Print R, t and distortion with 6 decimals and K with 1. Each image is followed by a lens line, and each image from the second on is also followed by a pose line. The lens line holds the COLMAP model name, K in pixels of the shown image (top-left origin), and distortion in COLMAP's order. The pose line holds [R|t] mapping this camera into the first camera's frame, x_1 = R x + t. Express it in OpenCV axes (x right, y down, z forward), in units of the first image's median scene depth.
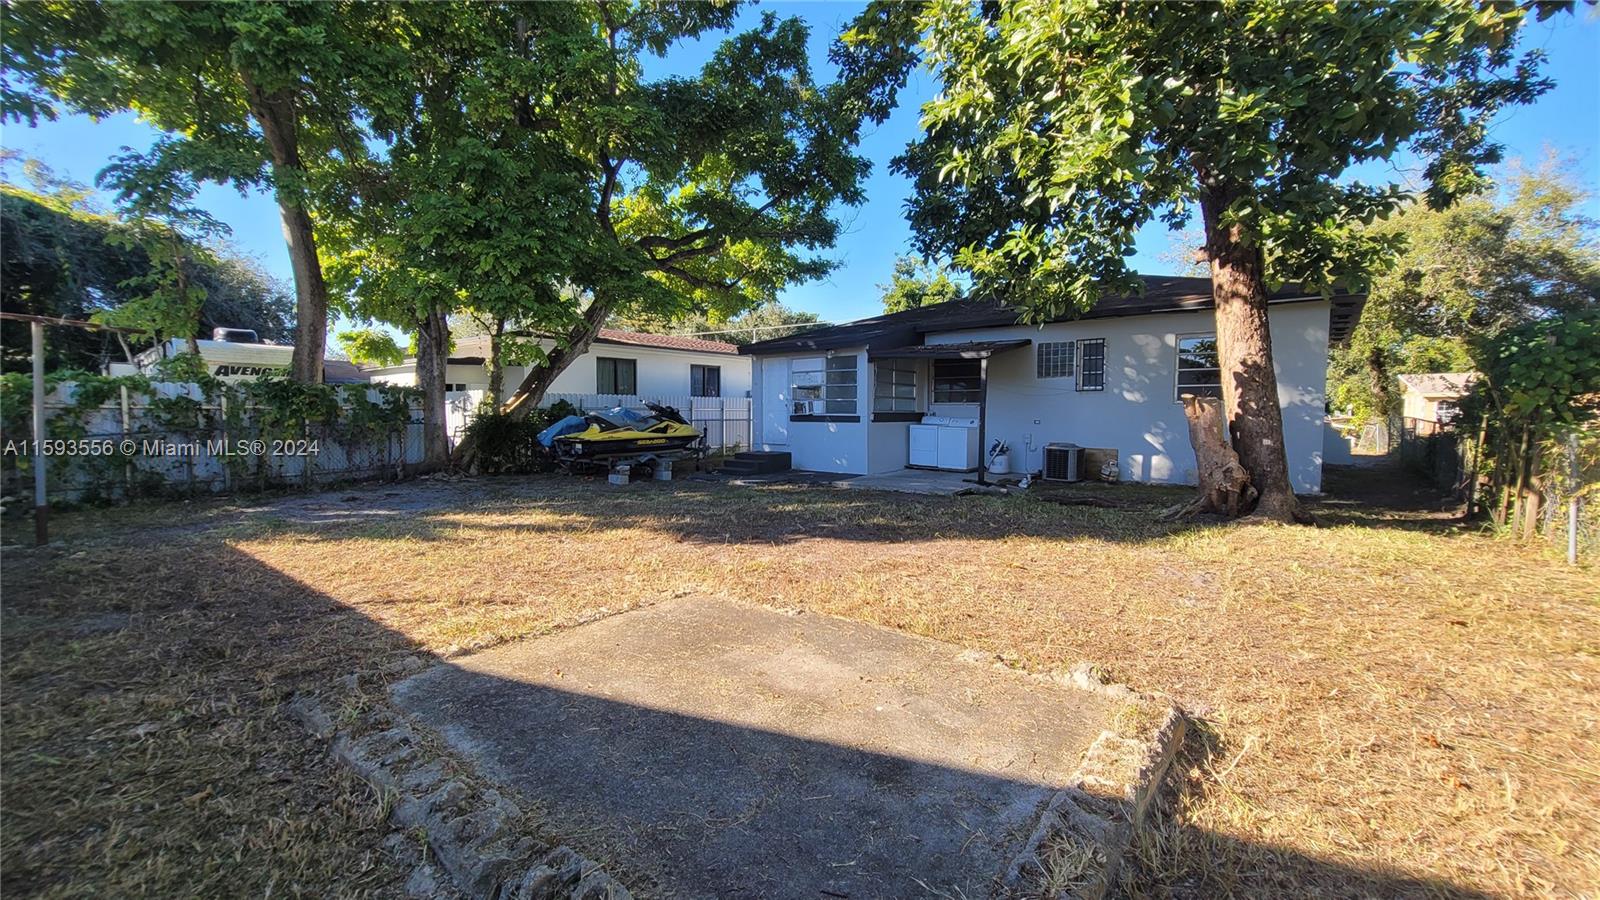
lens RADIAL K [[658.0, 0, 802.6], [0, 658.0, 445.0], [0, 0, 1]] dist [-0.002392, -0.001019]
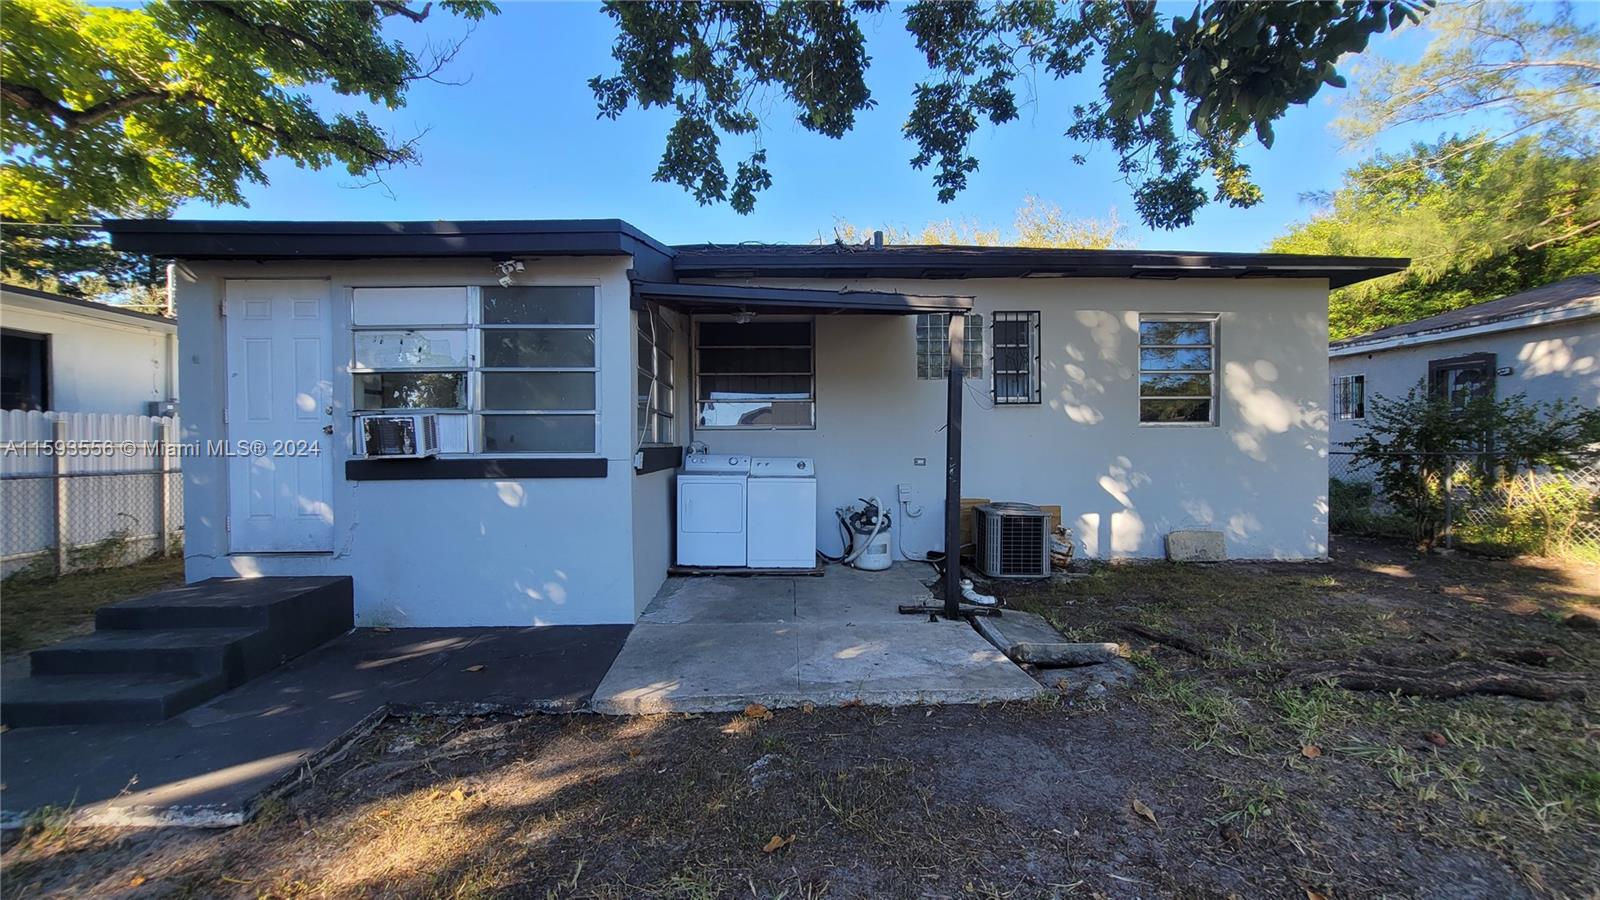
lens RADIAL K [[658.0, 0, 795.1], [0, 658.0, 450.5], [0, 0, 1]] dist [-0.002392, -0.001019]
pose [[0.762776, -0.015584, 0.646475, -0.061665], [0.045963, 0.998488, -0.030163, -0.031830], [-0.645027, 0.052721, 0.762339, 0.638874]]
